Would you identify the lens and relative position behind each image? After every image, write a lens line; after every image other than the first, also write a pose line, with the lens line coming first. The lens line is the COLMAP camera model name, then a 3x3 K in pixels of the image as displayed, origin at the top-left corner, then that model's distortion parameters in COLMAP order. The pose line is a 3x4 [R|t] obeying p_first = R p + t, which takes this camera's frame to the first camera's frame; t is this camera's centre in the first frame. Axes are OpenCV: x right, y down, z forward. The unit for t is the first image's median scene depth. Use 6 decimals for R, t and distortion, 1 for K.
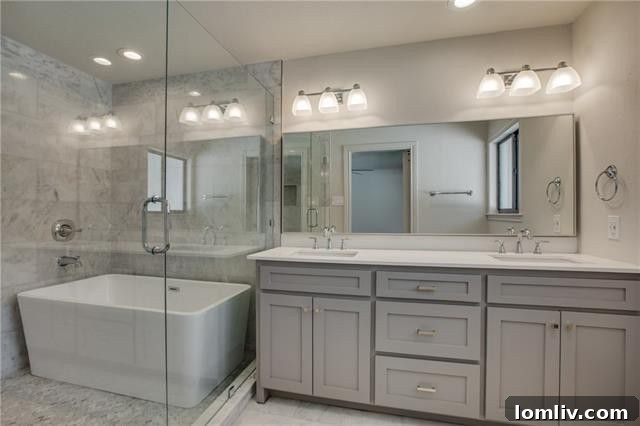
lens RADIAL K [[308.6, 0, 318.0], [0, 308.6, 212.1], [0, 0, 1]] dist [-0.024096, 0.000997]
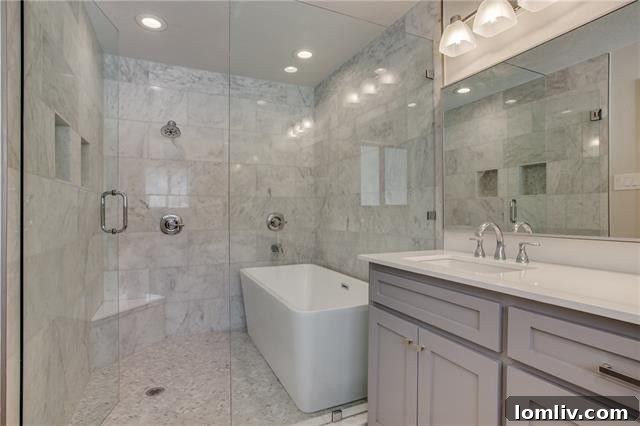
lens RADIAL K [[342.0, 0, 305.0], [0, 342.0, 212.0], [0, 0, 1]] dist [-0.049191, 0.001571]
pose [[0.598839, -0.004846, -0.800854, 0.306499], [0.003231, 0.999988, -0.003636, 0.028175], [0.800863, -0.000410, 0.598848, 0.293590]]
